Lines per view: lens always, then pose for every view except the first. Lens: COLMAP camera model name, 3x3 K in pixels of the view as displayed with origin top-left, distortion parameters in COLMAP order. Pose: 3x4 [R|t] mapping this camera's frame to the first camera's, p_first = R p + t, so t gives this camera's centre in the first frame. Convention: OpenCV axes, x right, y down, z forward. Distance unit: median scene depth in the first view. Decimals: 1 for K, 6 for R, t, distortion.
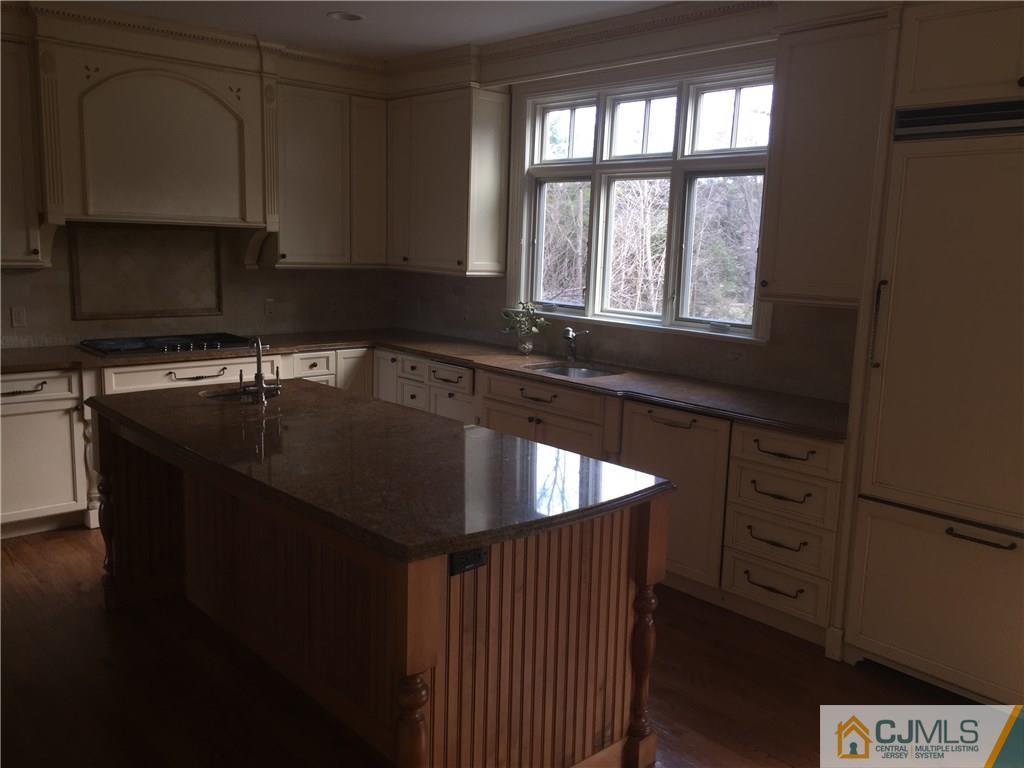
lens RADIAL K [[869.1, 0, 515.2], [0, 869.1, 380.4], [0, 0, 1]] dist [0.068700, -0.073816]
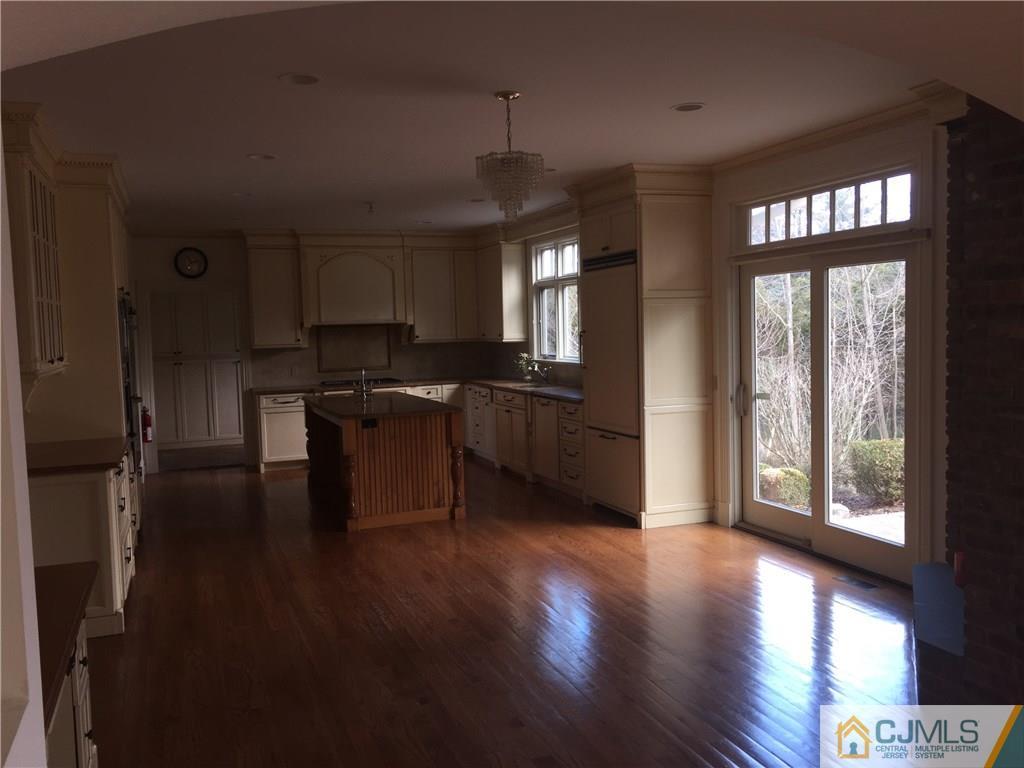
lens RADIAL K [[869.1, 0, 515.2], [0, 869.1, 380.4], [0, 0, 1]] dist [0.068700, -0.073816]
pose [[0.933311, -0.034215, -0.357436, 0.635204], [-0.000620, 0.995295, -0.096891, 0.142446], [0.359069, 0.090651, 0.928898, -0.709829]]
